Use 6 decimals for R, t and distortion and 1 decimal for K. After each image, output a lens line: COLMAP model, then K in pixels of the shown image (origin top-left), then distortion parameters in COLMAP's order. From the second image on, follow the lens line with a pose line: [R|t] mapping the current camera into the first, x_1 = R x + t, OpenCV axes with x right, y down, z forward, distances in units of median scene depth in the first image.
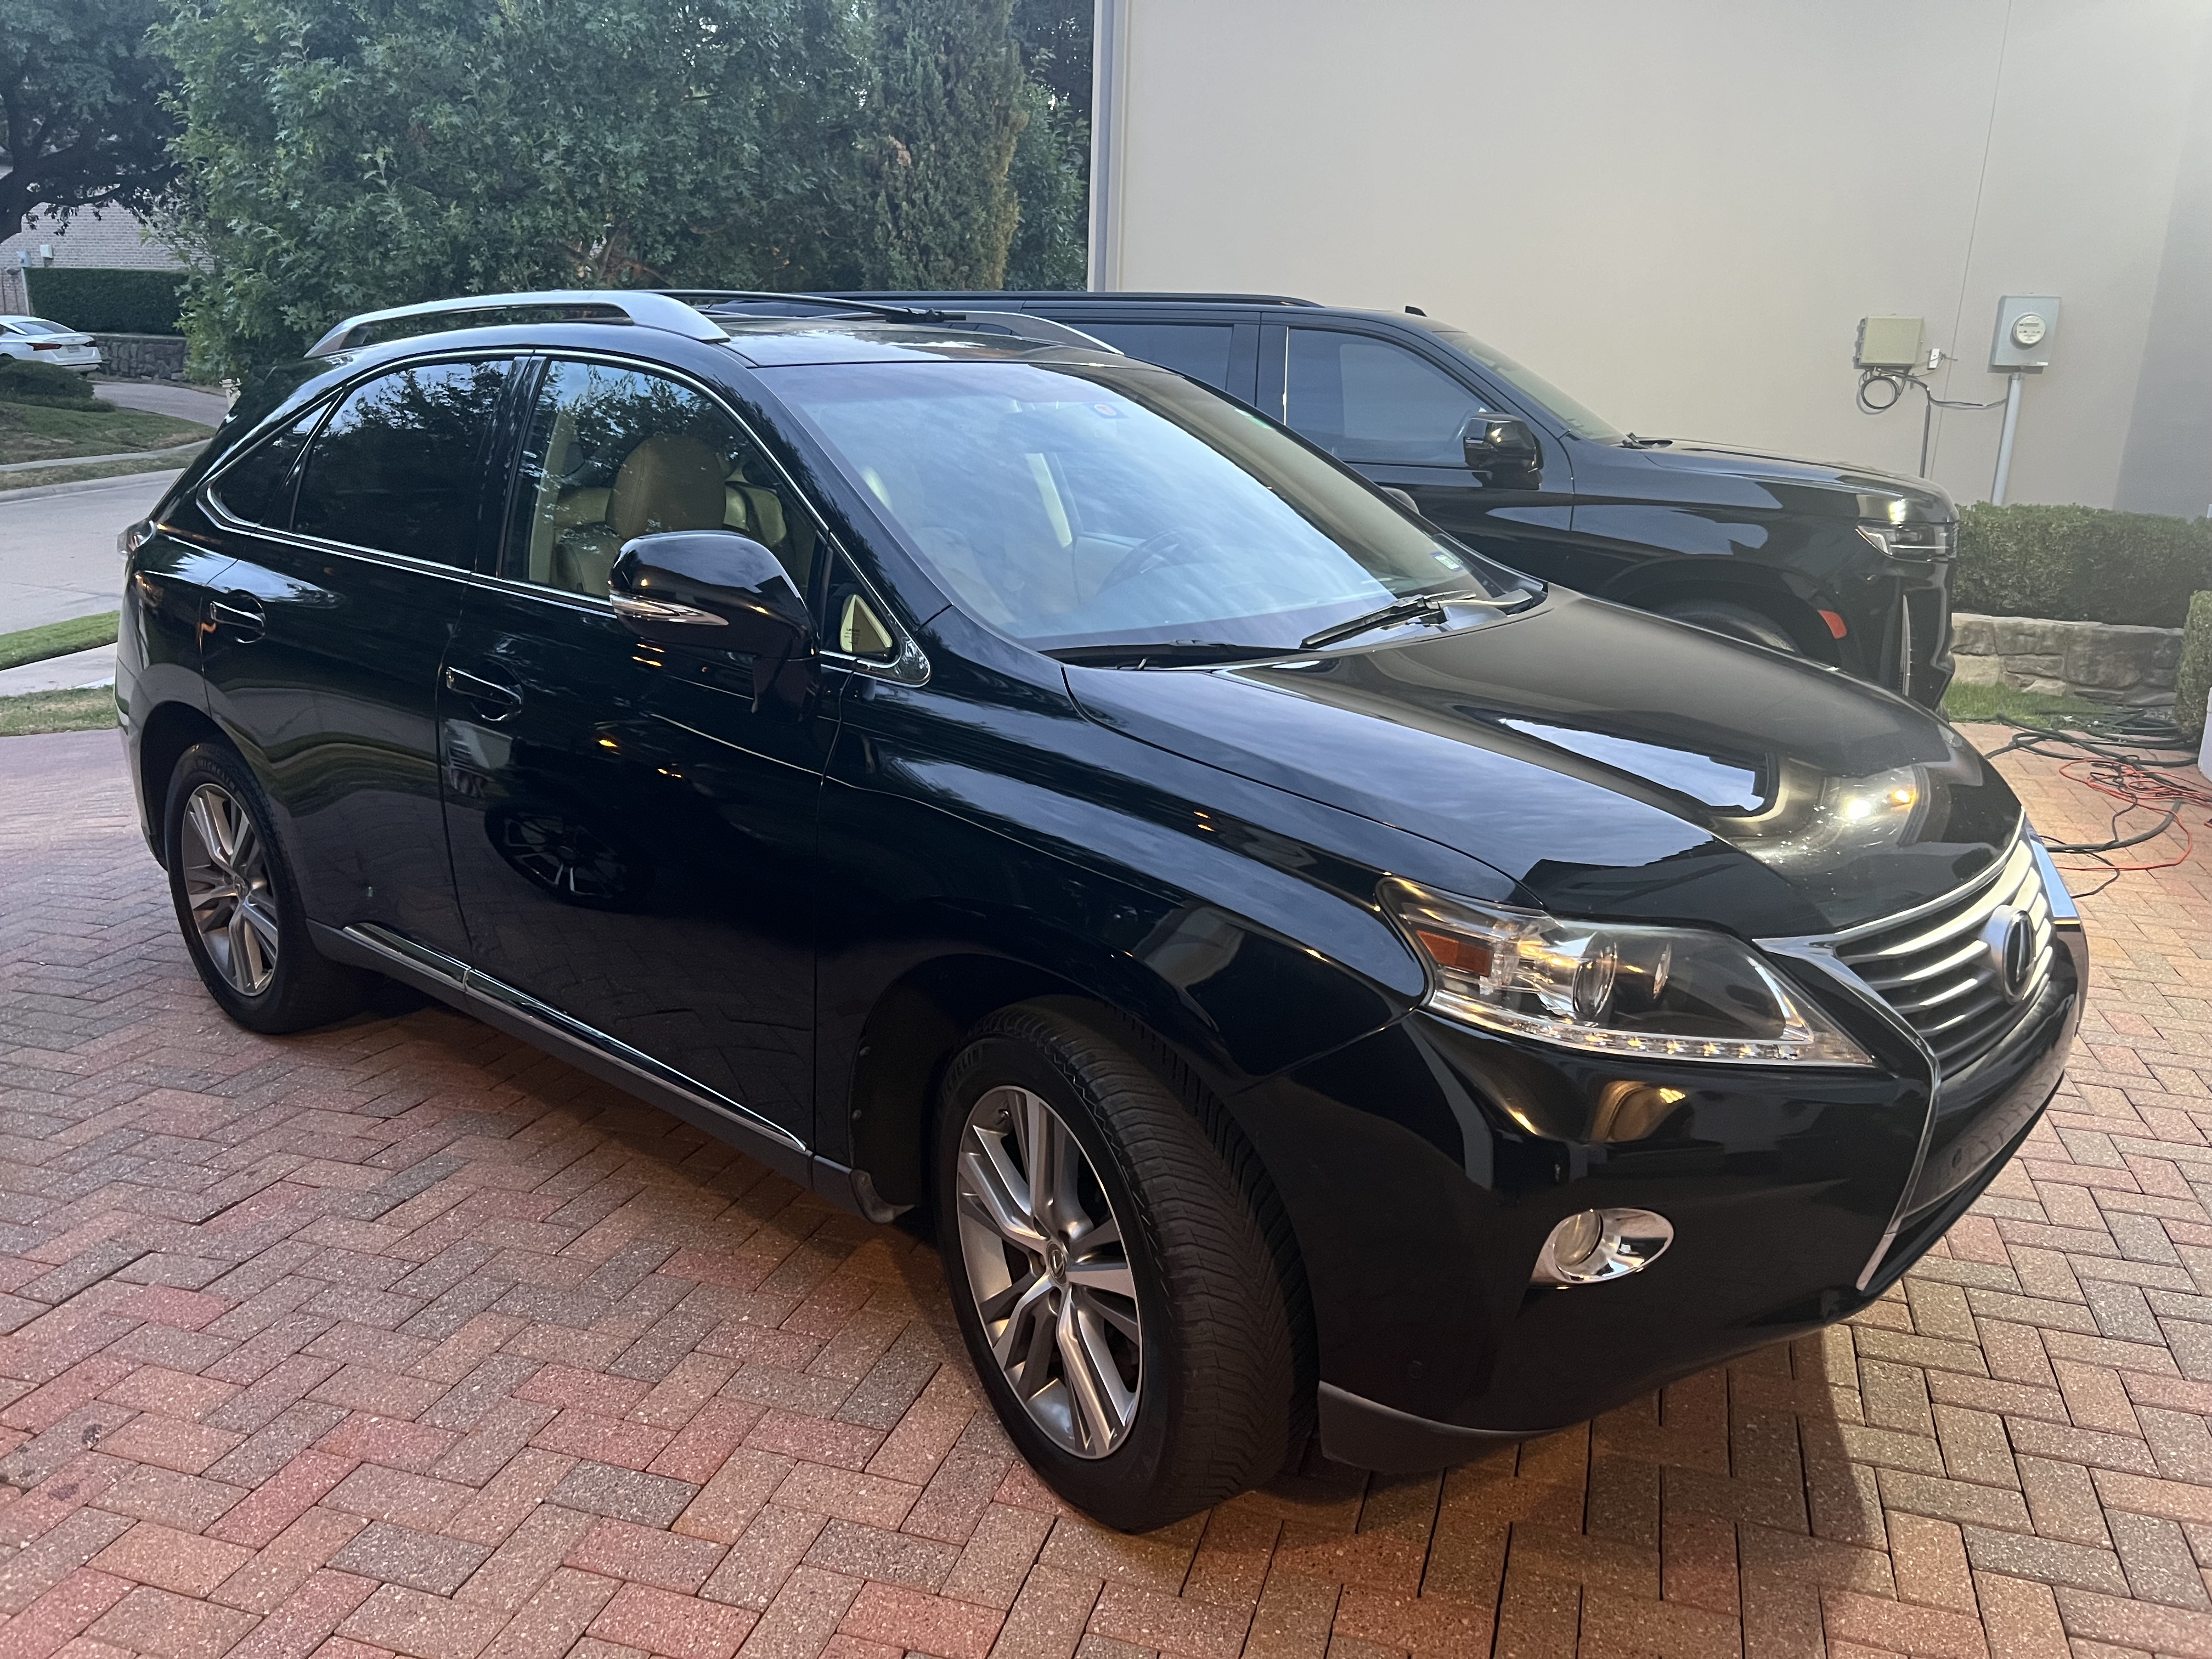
lens RADIAL K [[1682.4, 0, 1109.0], [0, 1682.4, 820.7], [0, 0, 1]] dist [0.029007, -0.031654]
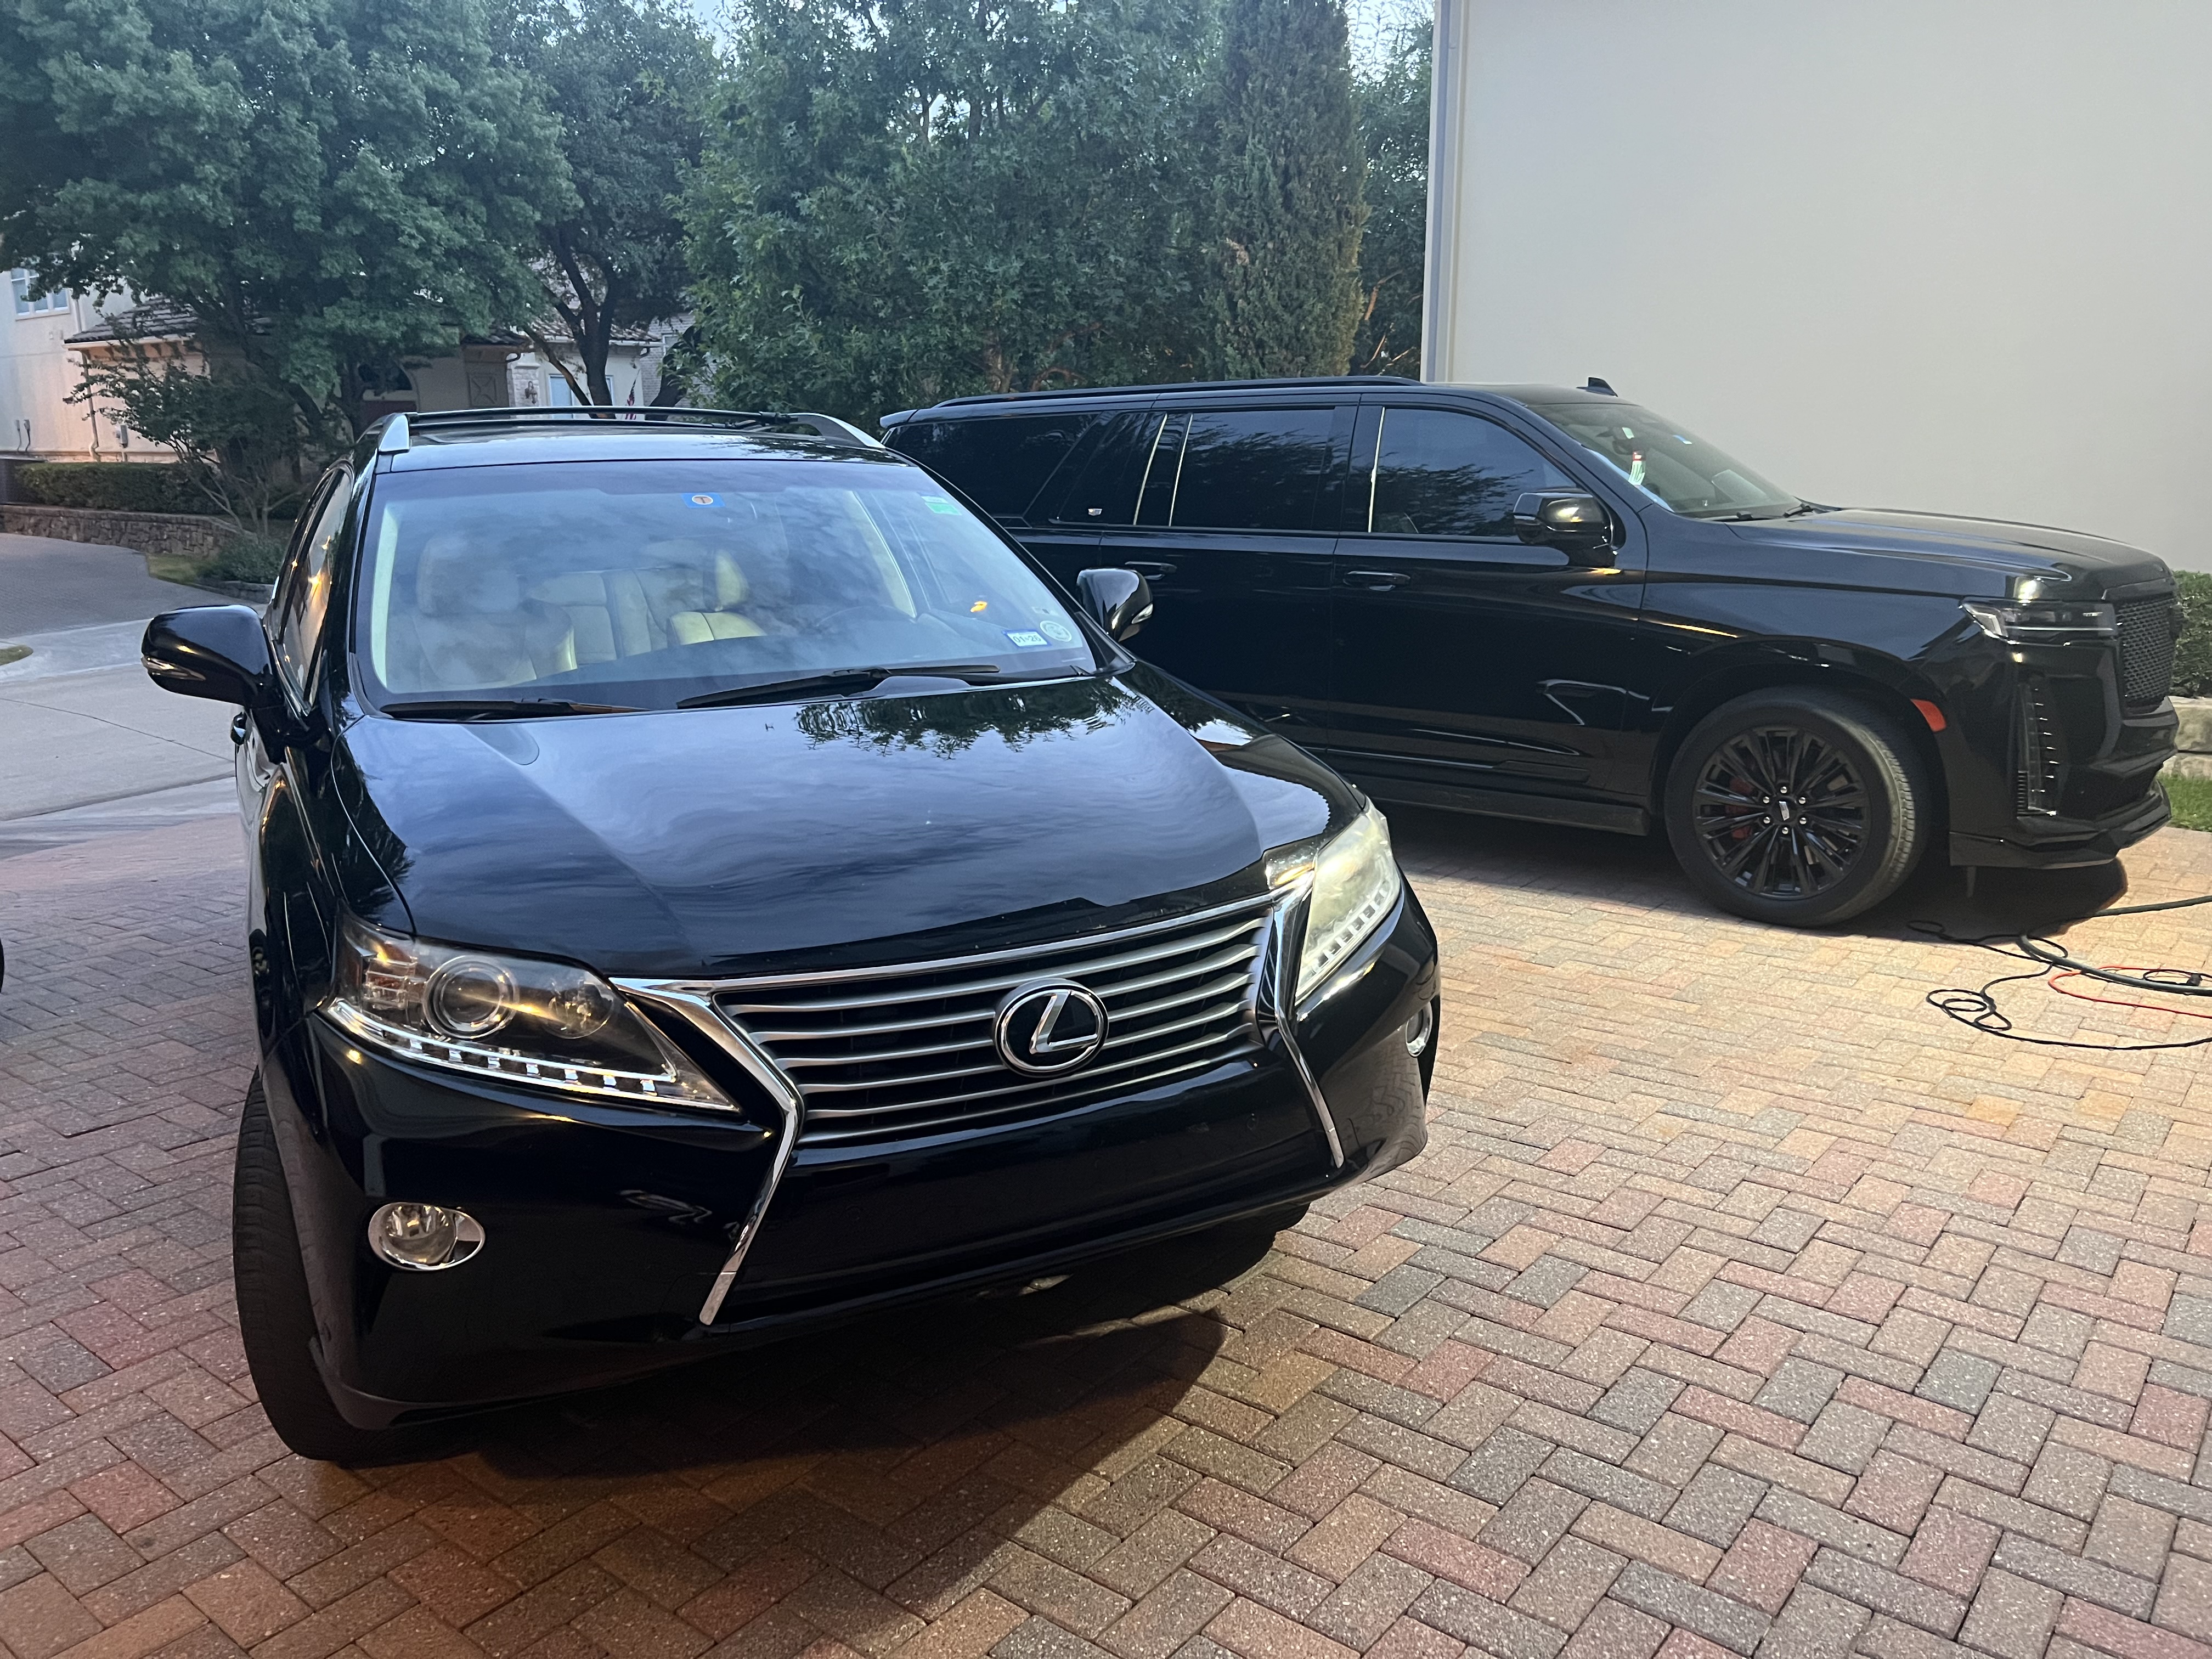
lens RADIAL K [[1669.2, 0, 1106.0], [0, 1669.2, 829.5], [0, 0, 1]] dist [0.038196, -0.060134]
pose [[0.932665, 0.047241, -0.357638, 0.188202], [-0.062362, 0.997576, -0.030860, -0.001975], [0.355313, 0.051085, 0.933350, 0.019560]]
